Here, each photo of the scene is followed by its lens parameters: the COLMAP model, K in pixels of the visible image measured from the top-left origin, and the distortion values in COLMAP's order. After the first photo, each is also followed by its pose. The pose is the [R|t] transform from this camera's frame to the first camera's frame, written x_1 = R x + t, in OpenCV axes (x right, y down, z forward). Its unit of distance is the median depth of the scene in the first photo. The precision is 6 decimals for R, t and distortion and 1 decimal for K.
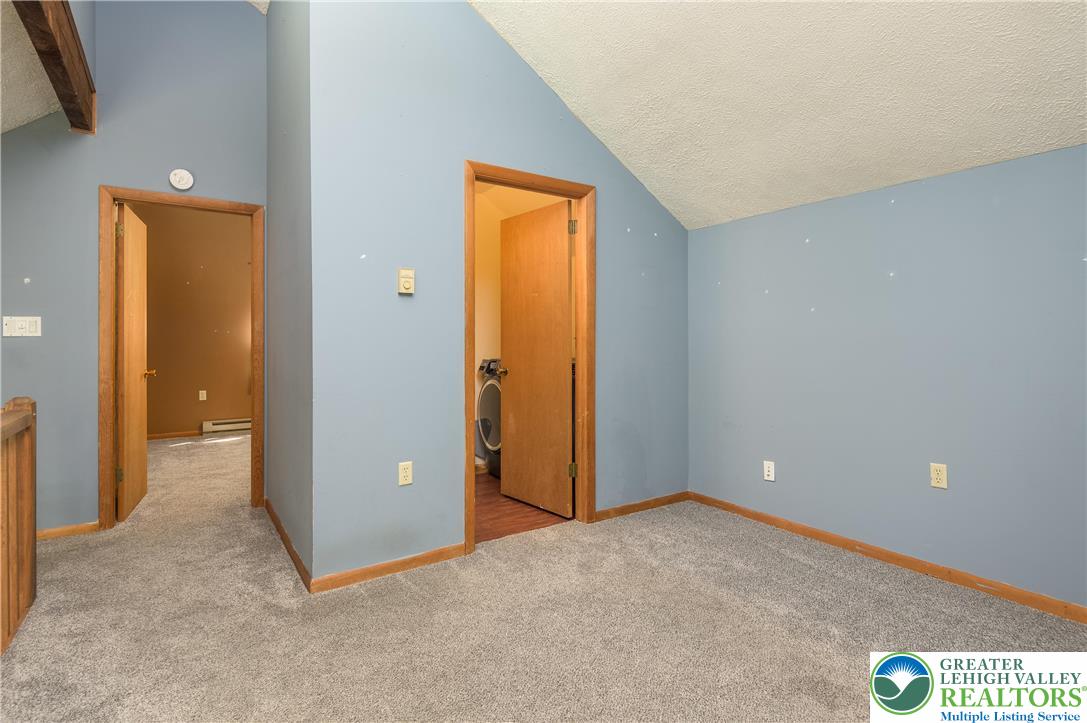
lens RADIAL K [[535.2, 0, 562.7], [0, 535.2, 337.3], [0, 0, 1]] dist [0.009250, -0.004982]
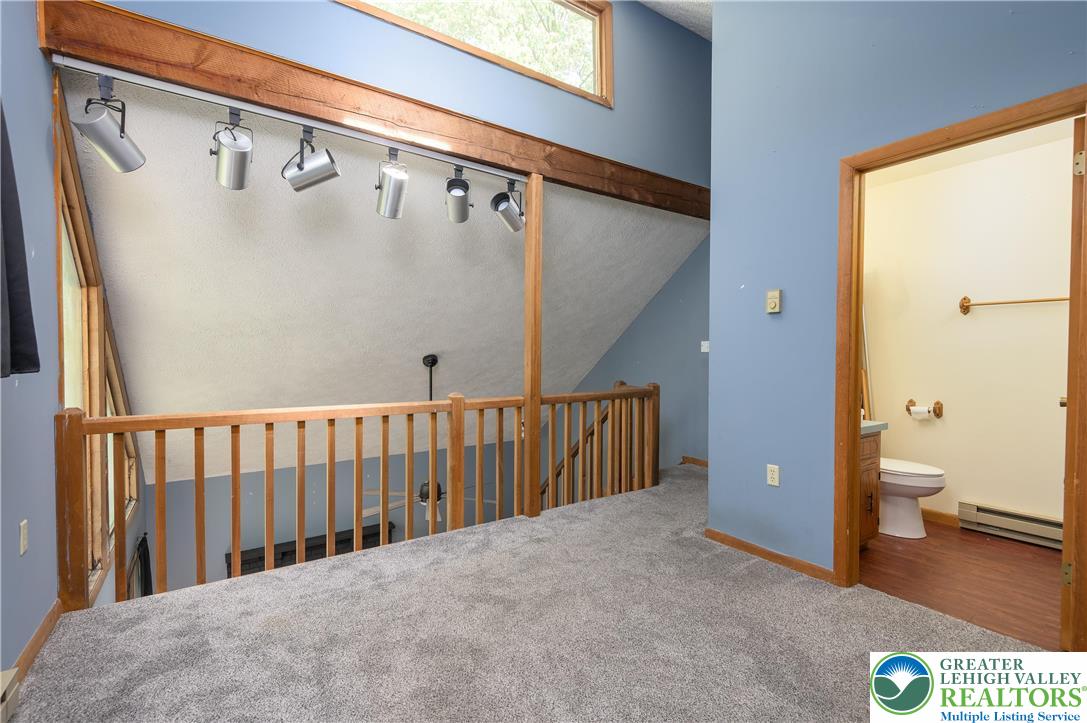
lens RADIAL K [[494.8, 0, 545.2], [0, 494.8, 359.2], [0, 0, 1]] dist [0.003261, -0.003500]
pose [[-0.003277, 0.013629, -0.999902, 0.745447], [0.001386, 0.999906, 0.013624, -0.000900], [0.999994, -0.001342, -0.003296, 0.543582]]
